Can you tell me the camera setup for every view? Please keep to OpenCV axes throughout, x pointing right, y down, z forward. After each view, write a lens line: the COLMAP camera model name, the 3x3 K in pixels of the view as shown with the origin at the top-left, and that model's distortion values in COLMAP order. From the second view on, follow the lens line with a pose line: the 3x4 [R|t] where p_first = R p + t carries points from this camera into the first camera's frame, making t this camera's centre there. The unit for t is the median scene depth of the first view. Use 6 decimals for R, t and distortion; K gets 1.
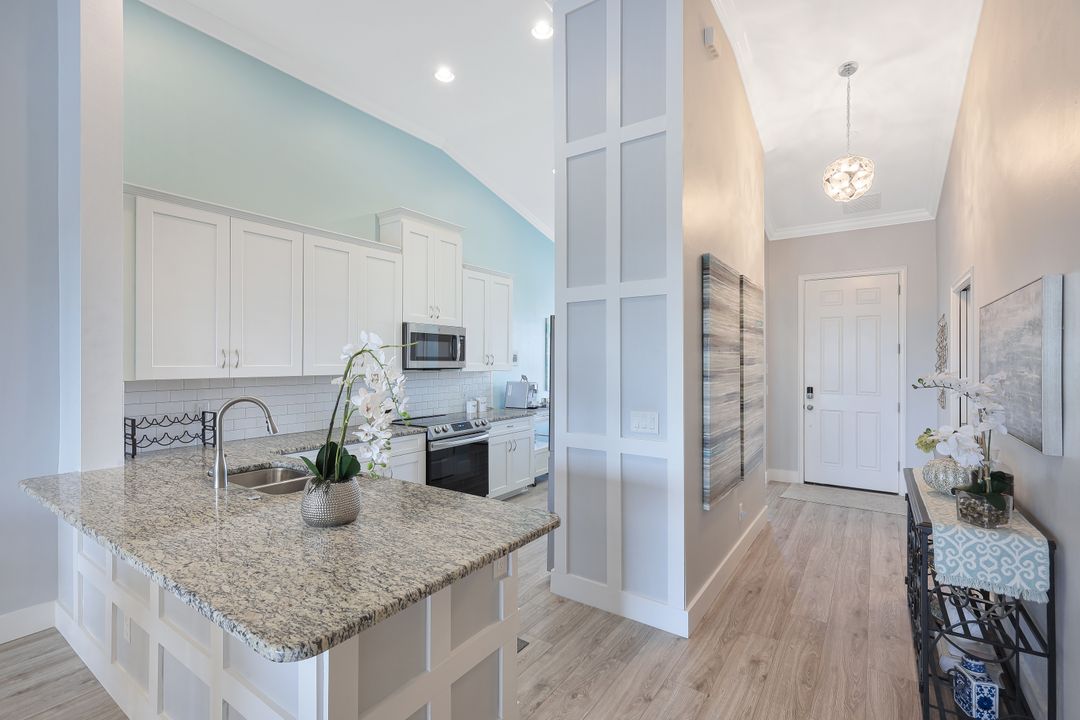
lens RADIAL K [[487.1, 0, 536.8], [0, 487.1, 359.3], [0, 0, 1]] dist [0.004234, -0.000043]
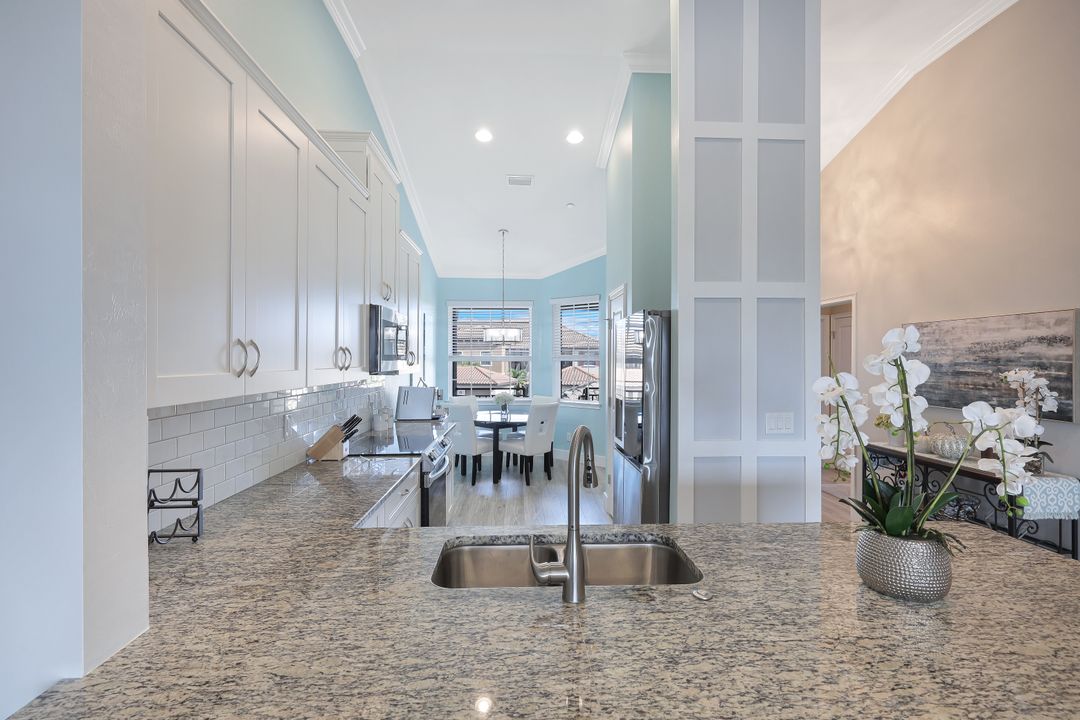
lens RADIAL K [[513.8, 0, 539.7], [0, 513.8, 360.7], [0, 0, 1]] dist [0.005164, 0.000657]
pose [[0.795480, 0.000000, 0.605980, -0.545623], [-0.004530, 0.999972, 0.005947, -0.002772], [-0.605963, -0.007476, 0.795458, 0.302957]]
